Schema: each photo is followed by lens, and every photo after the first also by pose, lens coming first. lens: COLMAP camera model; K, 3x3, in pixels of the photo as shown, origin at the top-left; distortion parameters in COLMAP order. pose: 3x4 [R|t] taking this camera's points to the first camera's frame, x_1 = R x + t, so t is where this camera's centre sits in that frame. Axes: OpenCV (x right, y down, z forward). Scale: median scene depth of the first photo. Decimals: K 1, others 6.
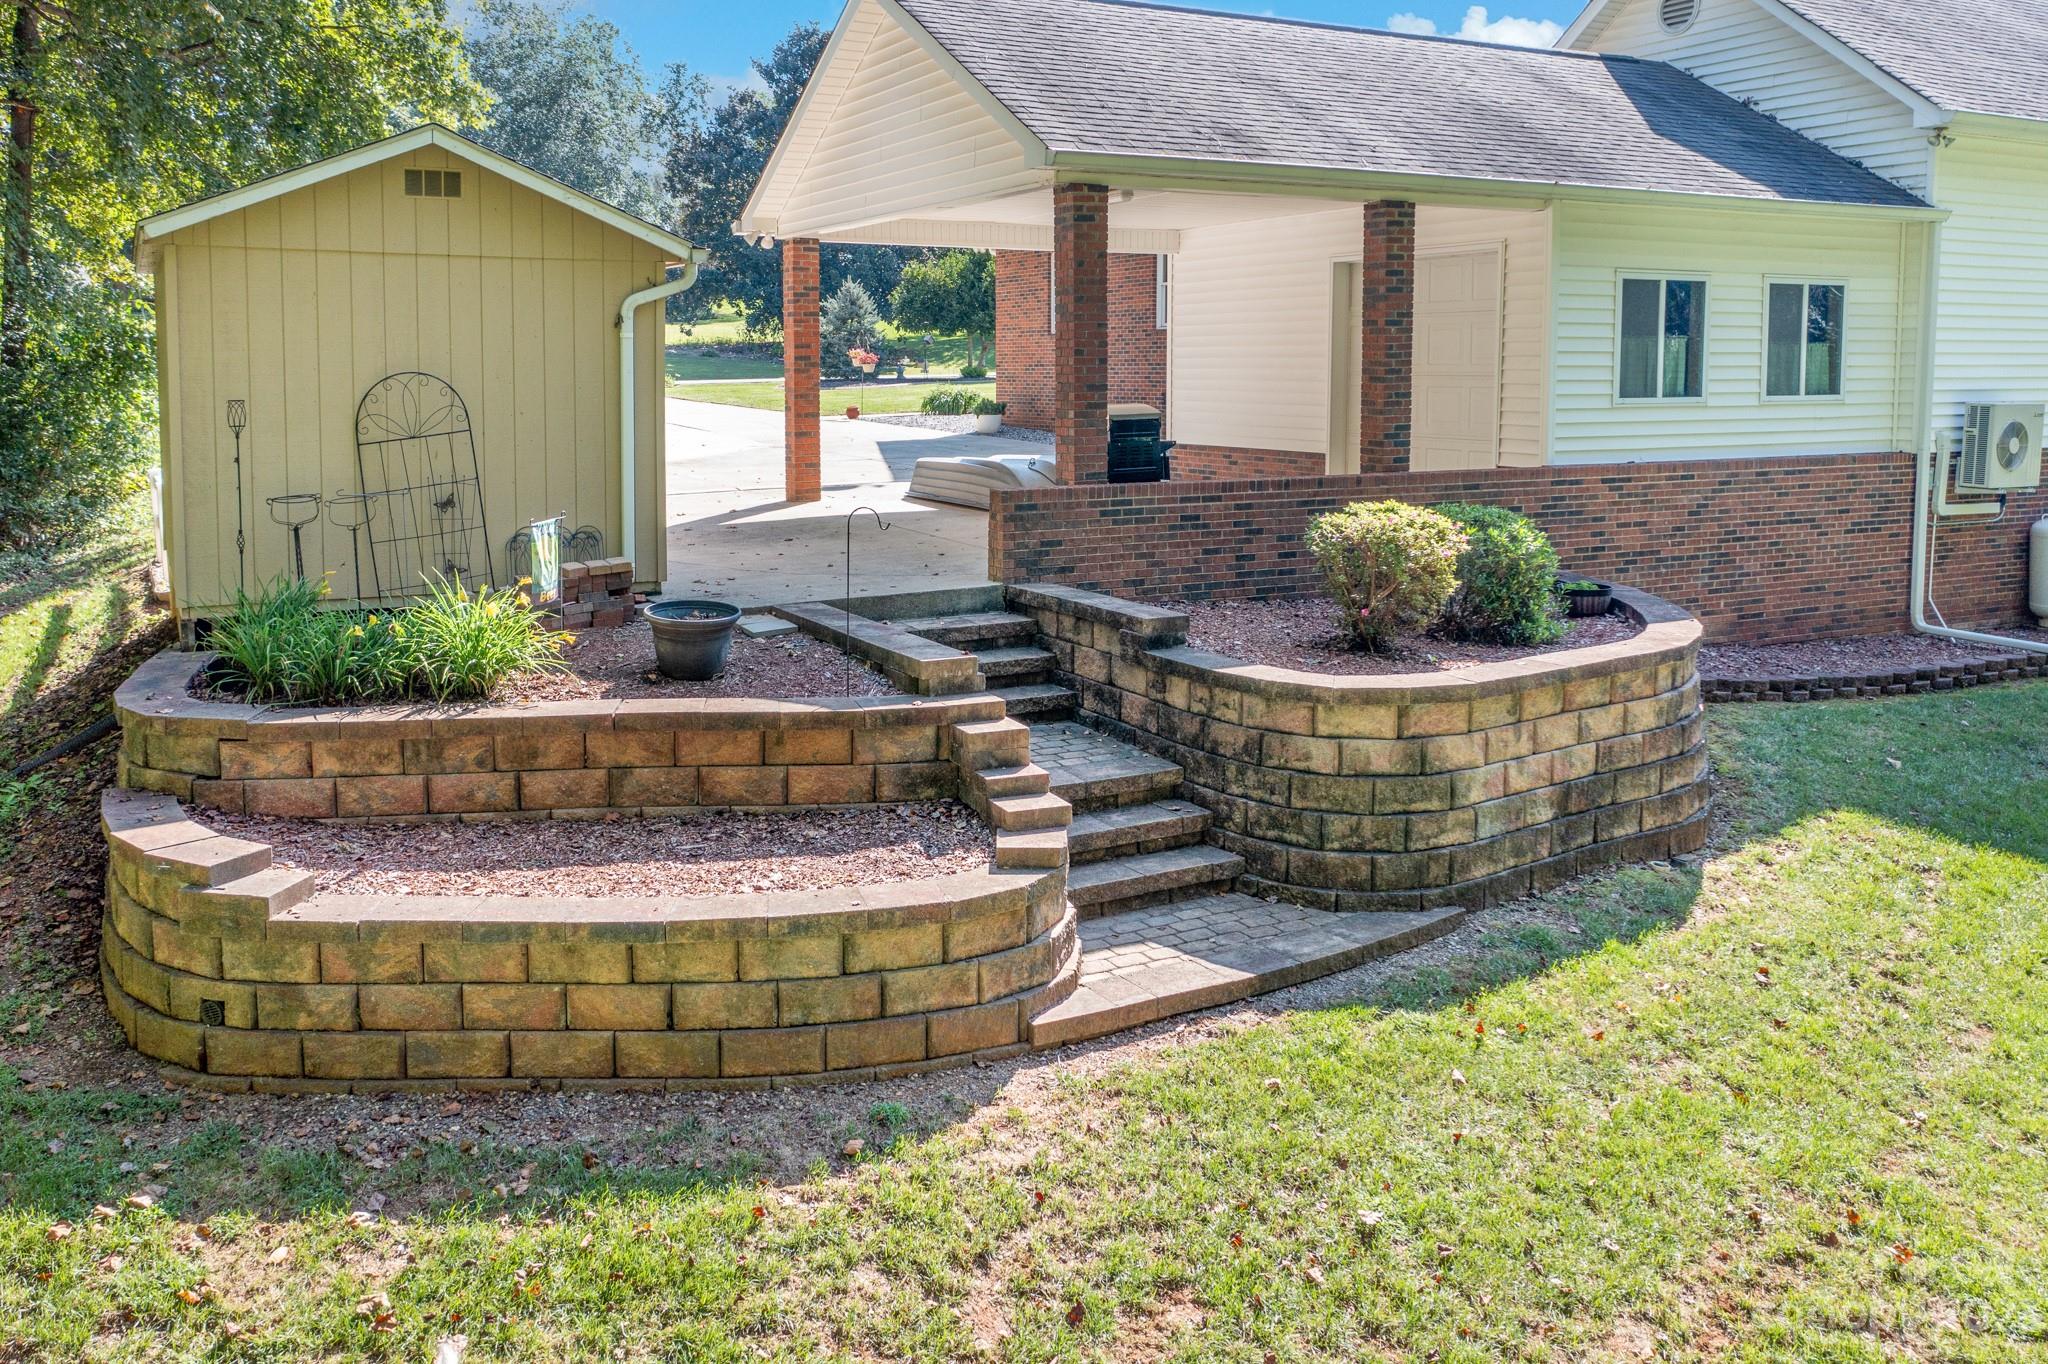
lens RADIAL K [[1662.6, 0, 1024.0], [0, 1662.6, 682.0], [0, 0, 1]] dist [-0.011860, 0.001364]
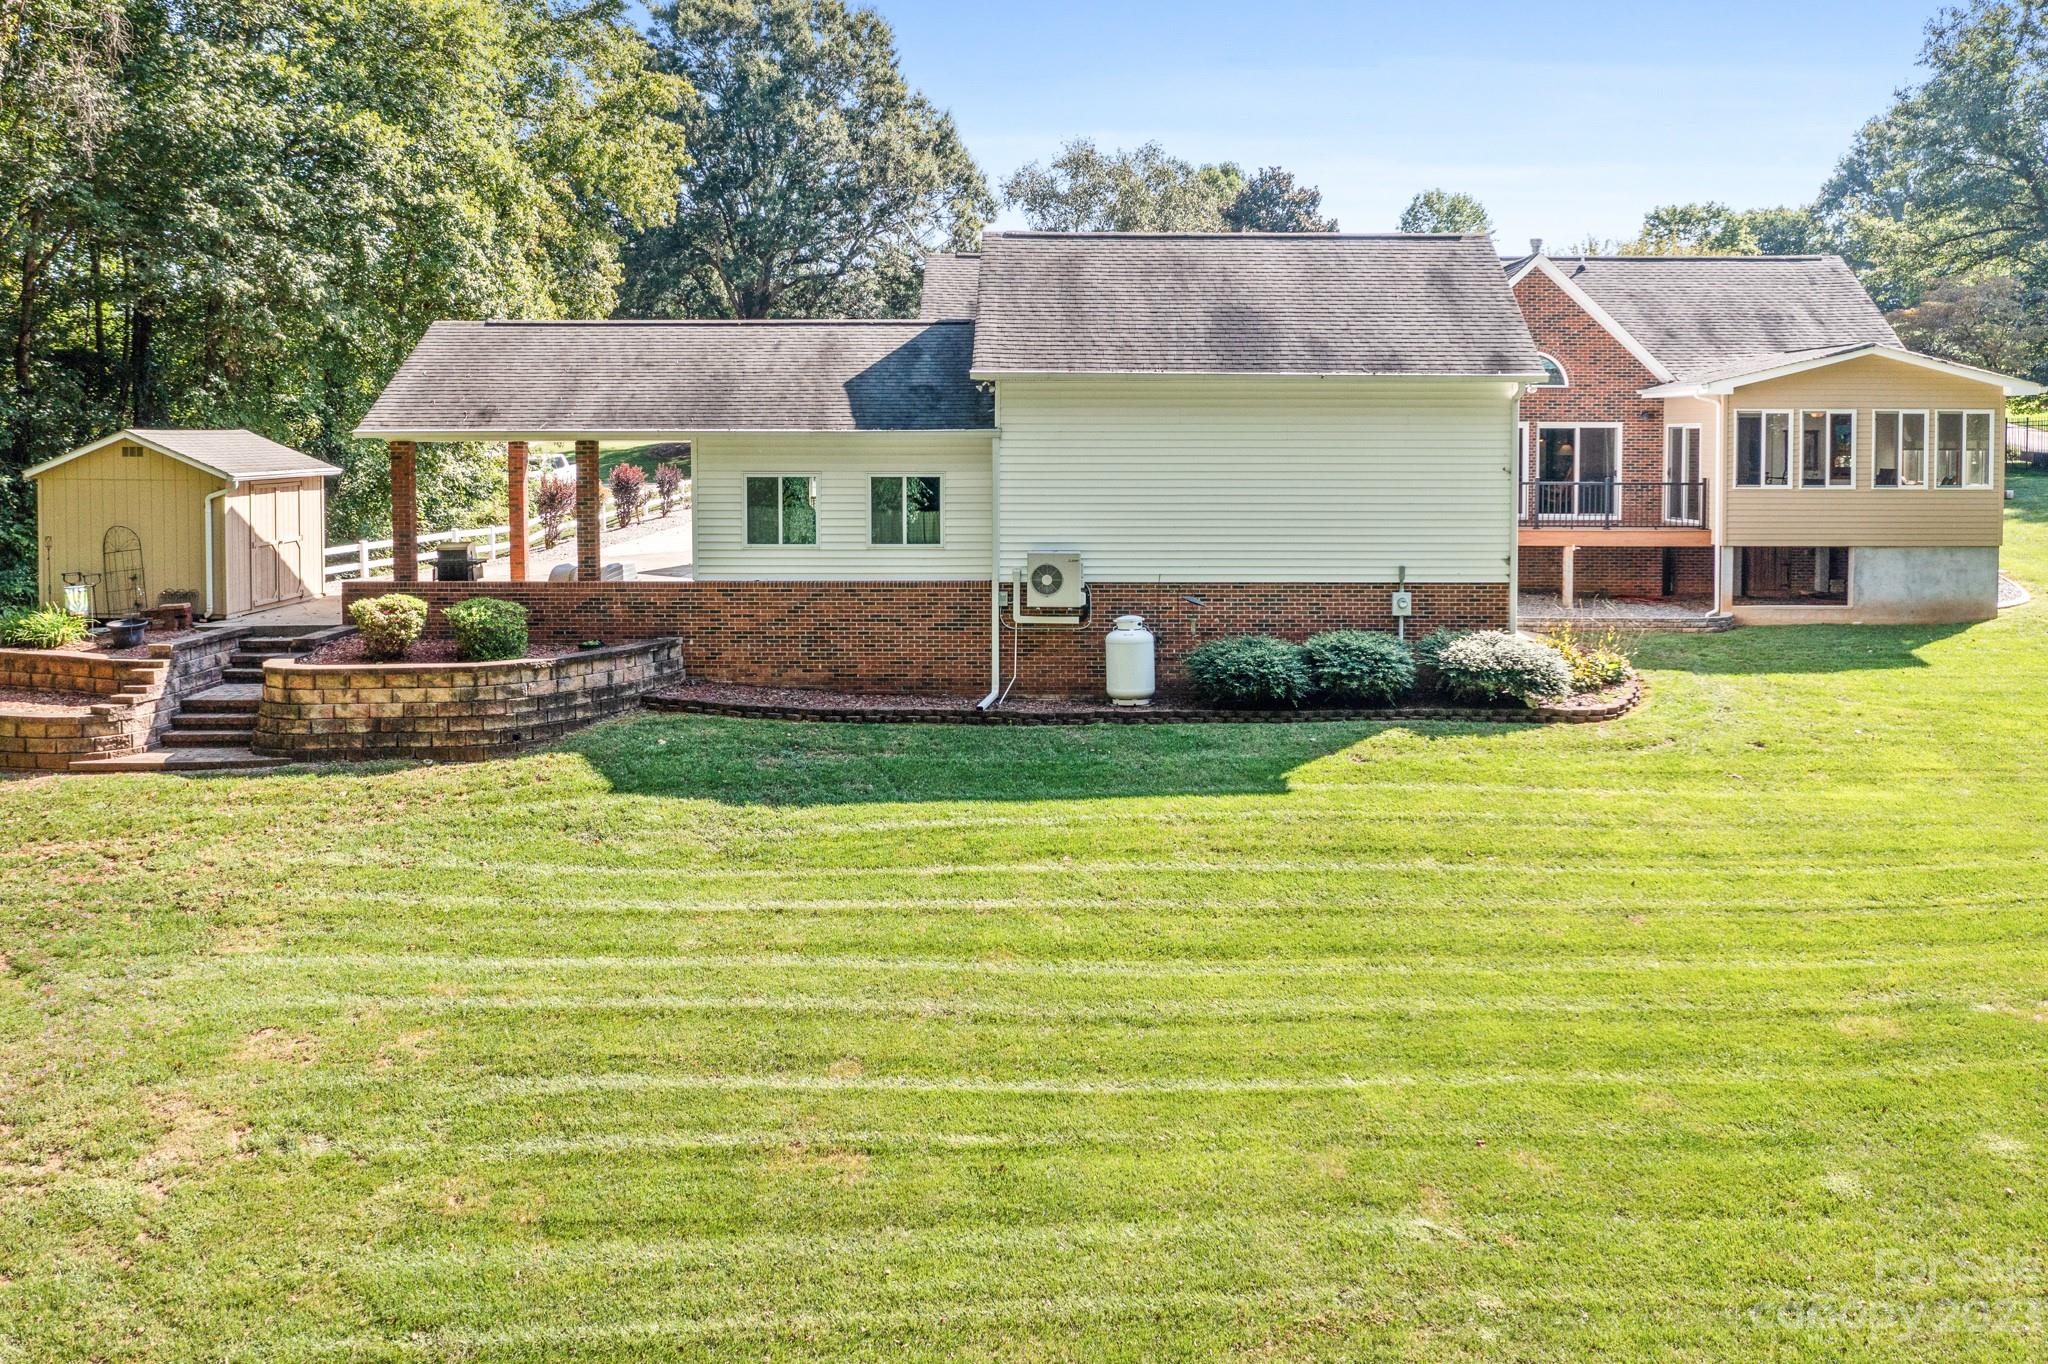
lens RADIAL K [[1662.6, 0, 1024.0], [0, 1662.6, 682.0], [0, 0, 1]] dist [-0.011860, 0.001364]
pose [[0.882607, 0.072420, -0.464499, 2.057350], [-0.091233, 0.995665, -0.018120, -0.028009], [0.461173, 0.058371, 0.885388, -0.599461]]
